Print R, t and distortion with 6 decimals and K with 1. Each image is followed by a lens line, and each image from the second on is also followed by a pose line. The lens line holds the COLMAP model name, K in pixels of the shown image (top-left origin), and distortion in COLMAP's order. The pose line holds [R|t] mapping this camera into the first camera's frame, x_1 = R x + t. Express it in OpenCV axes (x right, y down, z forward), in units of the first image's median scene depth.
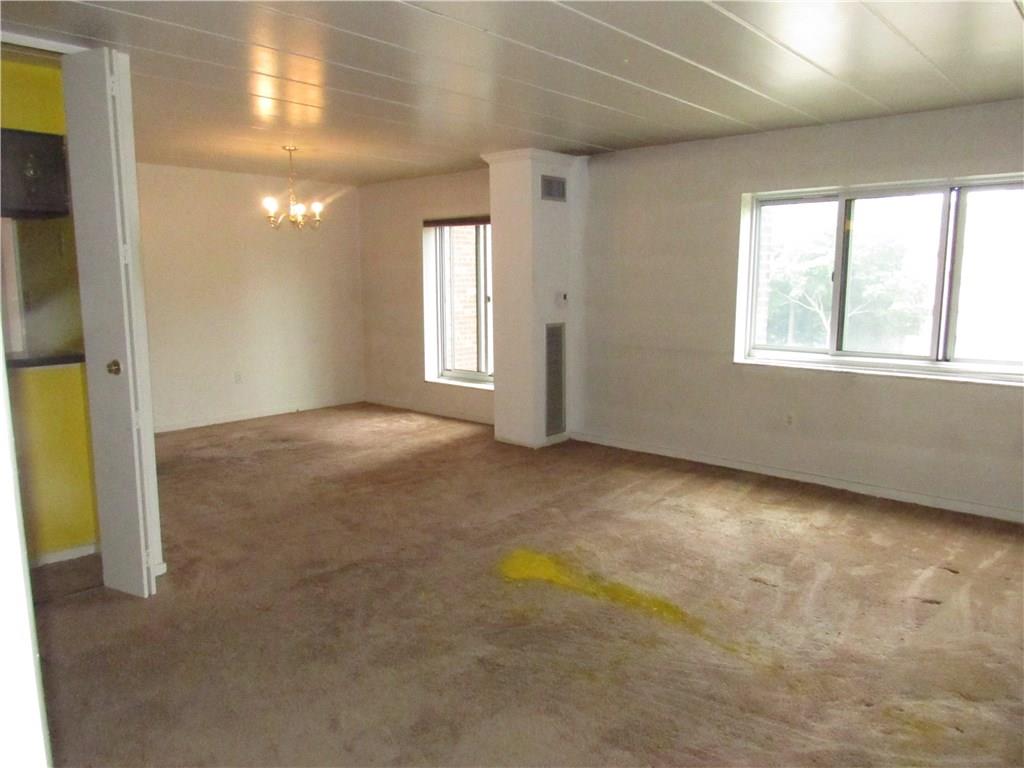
lens RADIAL K [[733.6, 0, 512.0], [0, 733.6, 384.0], [0, 0, 1]] dist [-0.043319, 0.032846]
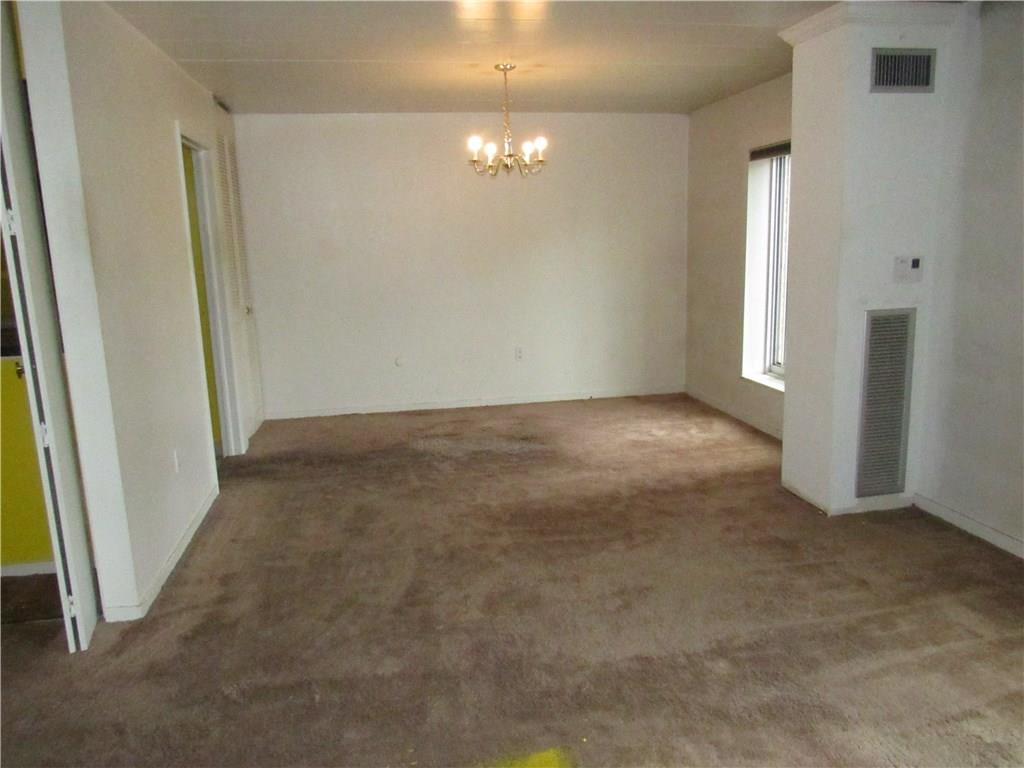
lens RADIAL K [[733.6, 0, 512.0], [0, 733.6, 384.0], [0, 0, 1]] dist [-0.043319, 0.032846]
pose [[0.783384, 0.099478, -0.613526, 0.200591], [-0.061205, 0.994658, 0.083125, -0.059034], [0.618517, -0.027568, 0.785288, 0.397115]]
